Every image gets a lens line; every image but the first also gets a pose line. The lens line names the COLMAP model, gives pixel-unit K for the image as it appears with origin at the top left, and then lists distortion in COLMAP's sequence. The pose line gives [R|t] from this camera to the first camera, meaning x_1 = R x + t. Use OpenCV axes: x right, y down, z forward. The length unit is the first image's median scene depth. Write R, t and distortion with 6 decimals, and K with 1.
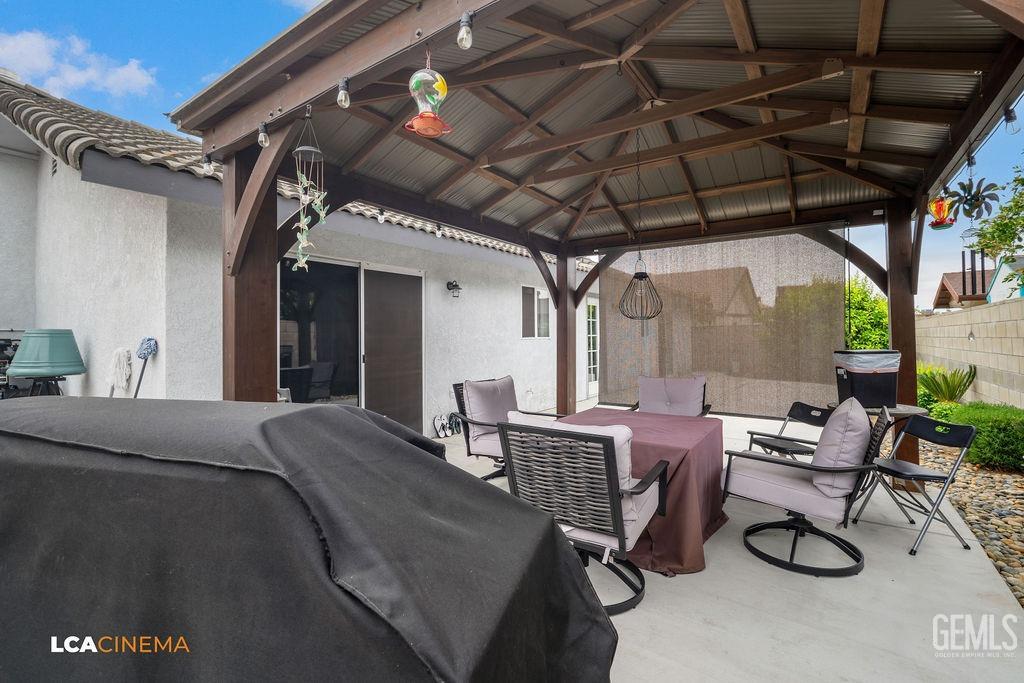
lens RADIAL K [[448.4, 0, 513.9], [0, 448.4, 335.3], [0, 0, 1]] dist [-0.012070, 0.002843]
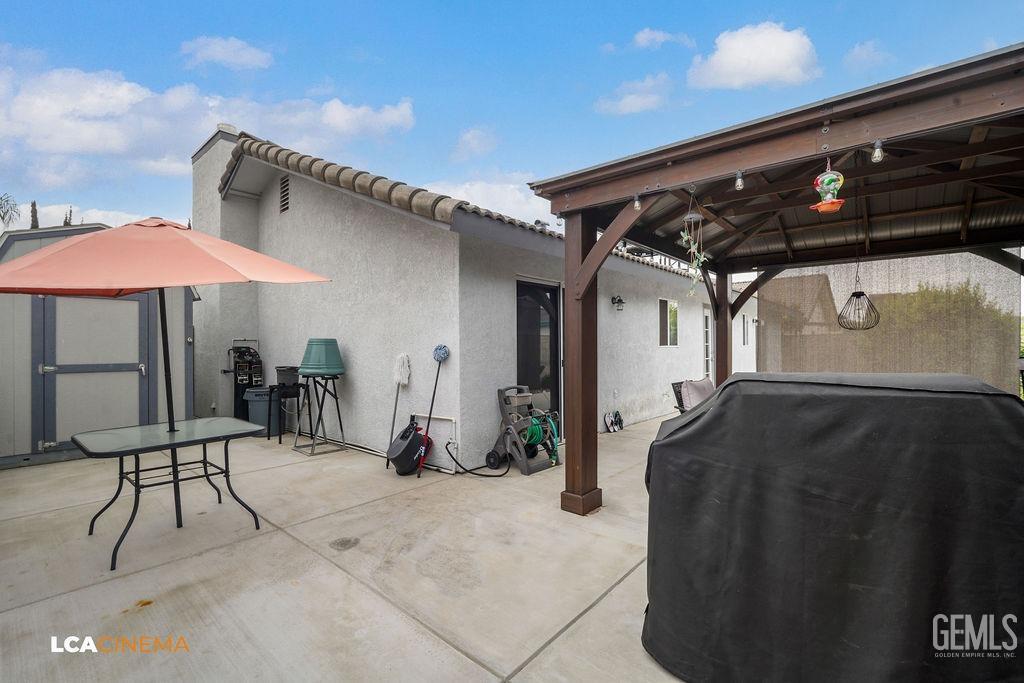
lens RADIAL K [[448.4, 0, 511.5], [0, 448.4, 347.8], [0, 0, 1]] dist [-0.012070, 0.002843]
pose [[0.994685, 0.001194, -0.102960, -0.308311], [-0.000496, 0.999977, 0.006803, 0.002897], [0.102965, -0.006715, 0.994662, -0.177133]]
